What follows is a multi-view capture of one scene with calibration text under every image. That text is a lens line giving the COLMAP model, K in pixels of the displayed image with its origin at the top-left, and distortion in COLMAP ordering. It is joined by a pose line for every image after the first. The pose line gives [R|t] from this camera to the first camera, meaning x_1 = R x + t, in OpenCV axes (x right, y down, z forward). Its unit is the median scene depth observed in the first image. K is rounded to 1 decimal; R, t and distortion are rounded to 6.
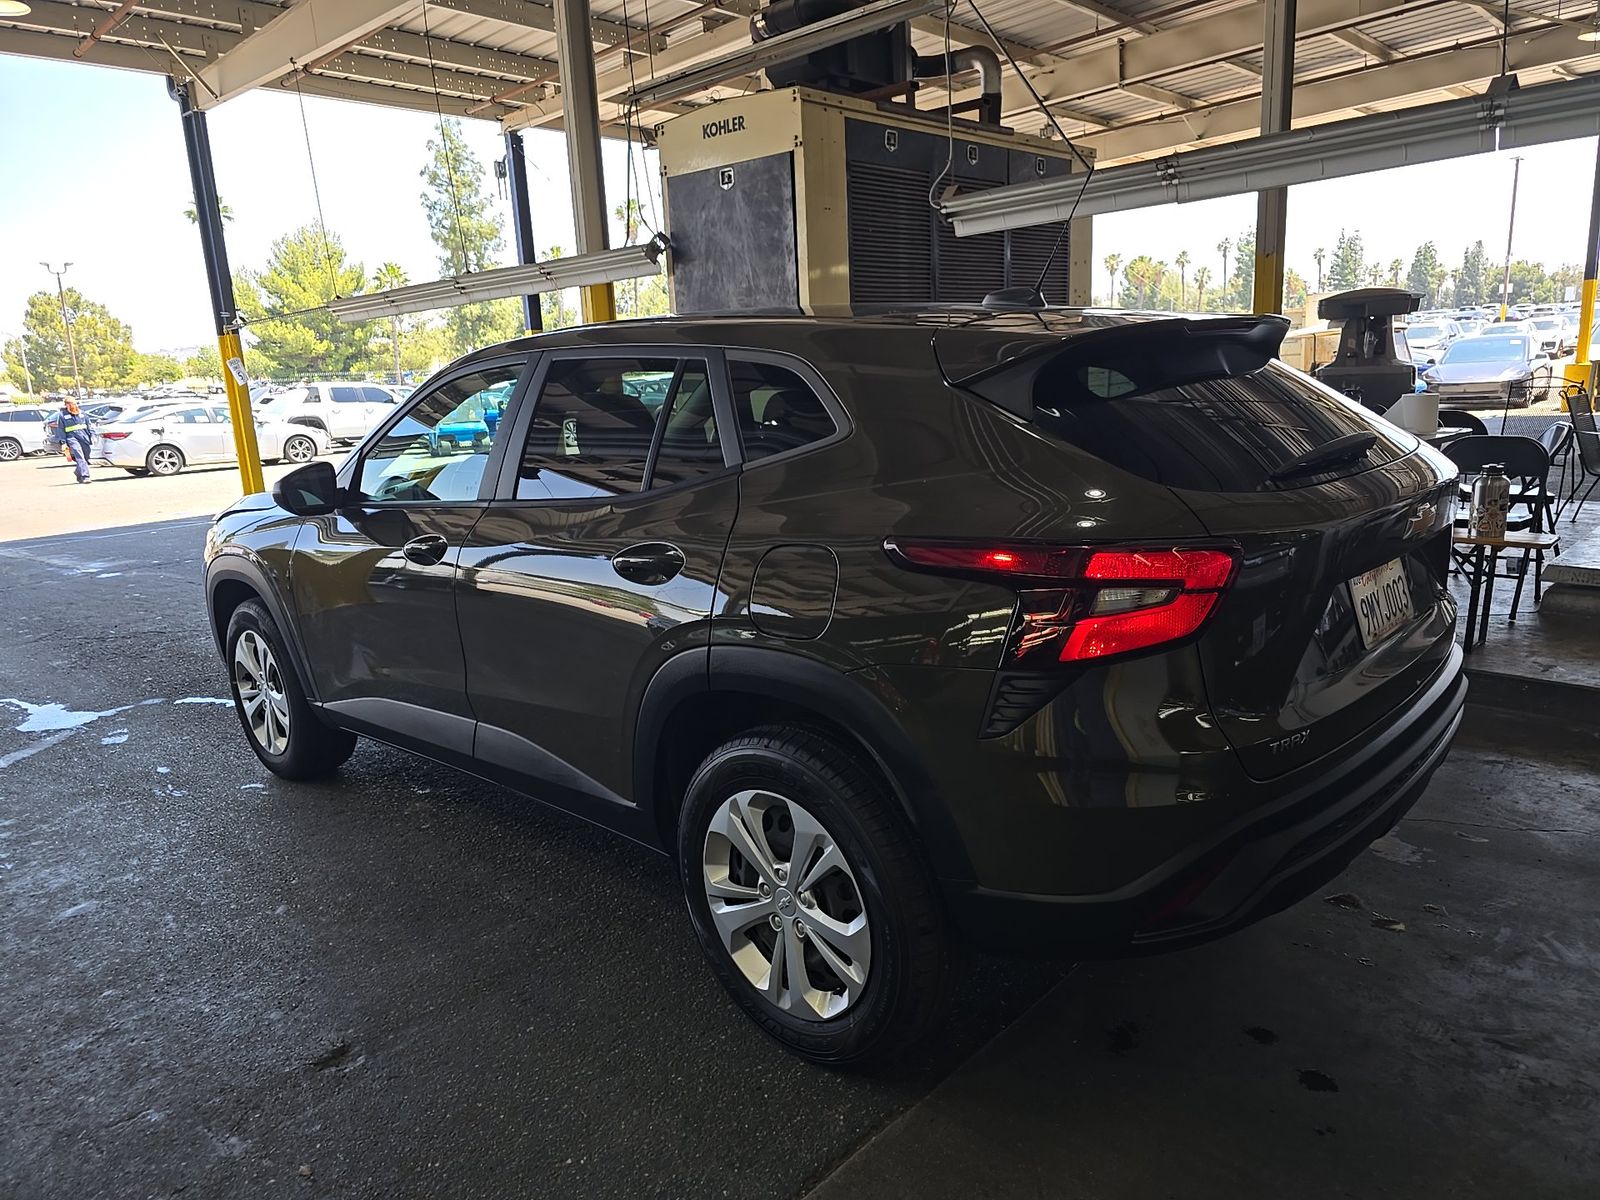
lens RADIAL K [[1063.2, 0, 799.4], [0, 1063.2, 604.0], [0, 0, 1]] dist [0.049175, -0.021934]
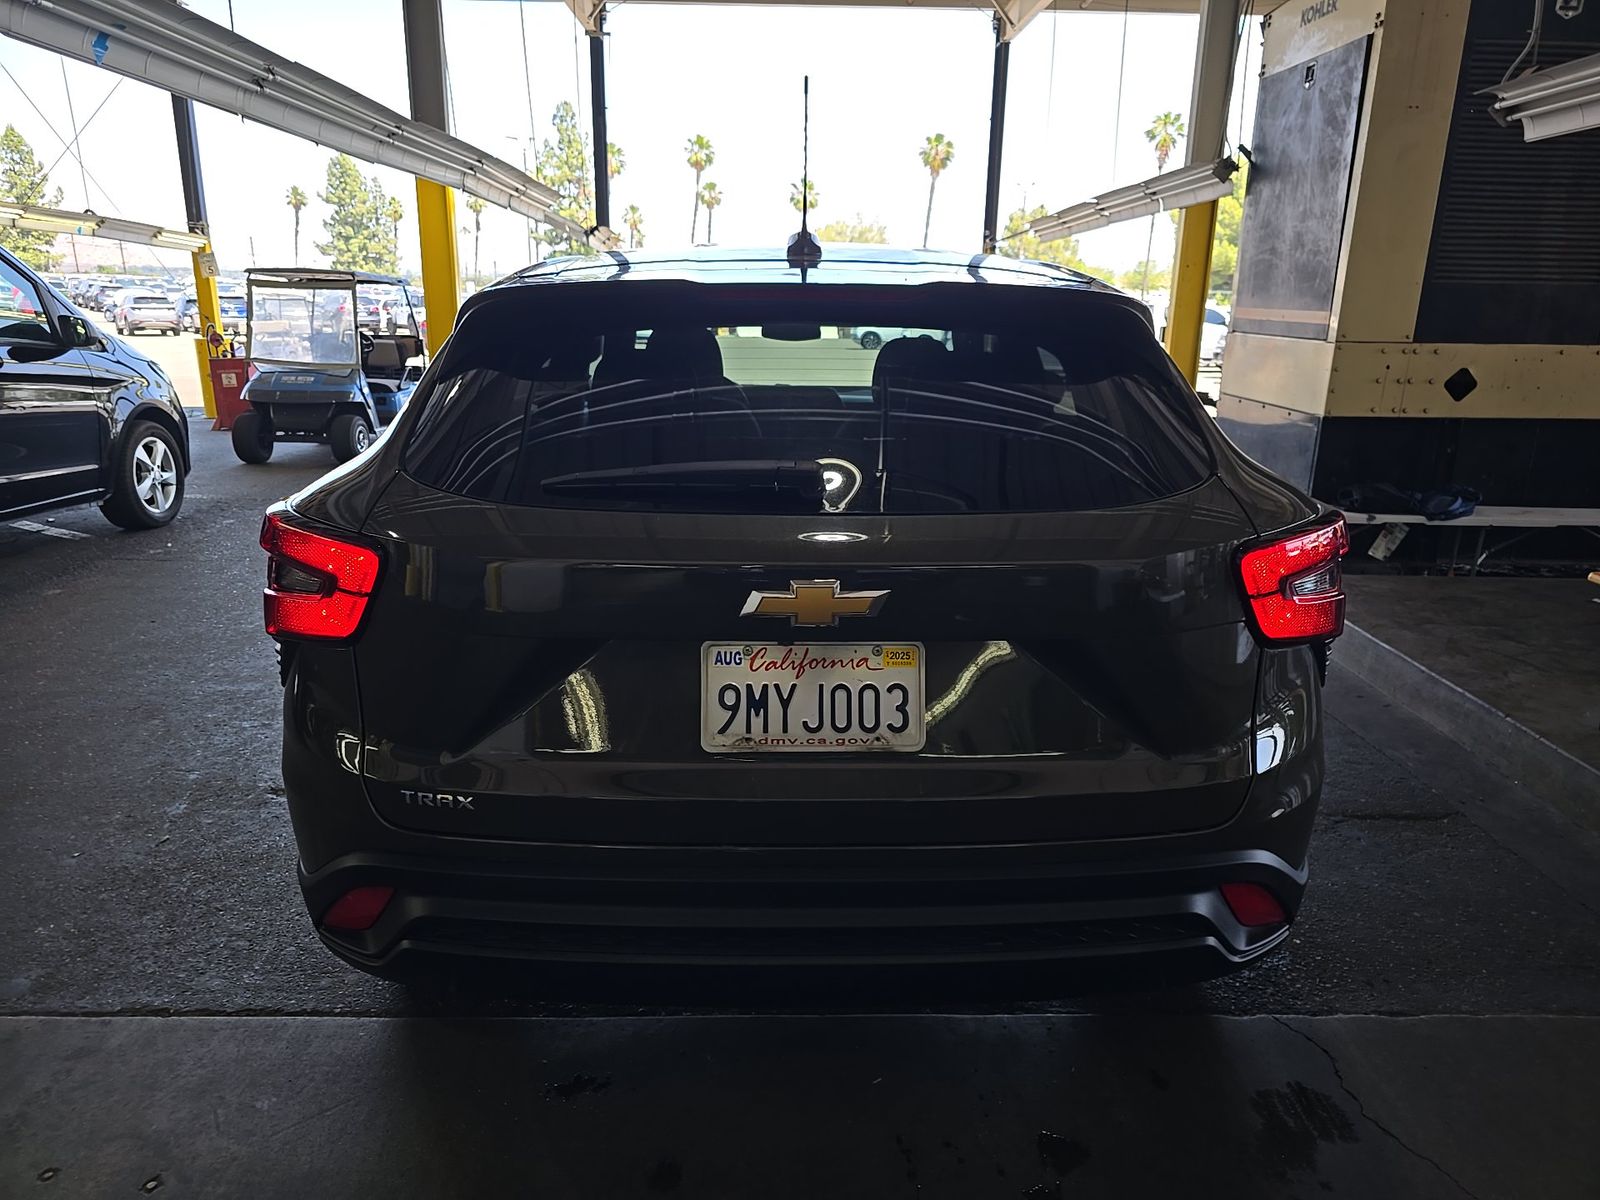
lens RADIAL K [[1063.2, 0, 806.1], [0, 1063.2, 595.3], [0, 0, 1]] dist [0.049175, -0.021934]
pose [[0.704523, 0.243179, -0.666716, 0.313677], [-0.195523, 0.969612, 0.147048, -0.057793], [0.682215, 0.026760, 0.730662, 0.142703]]
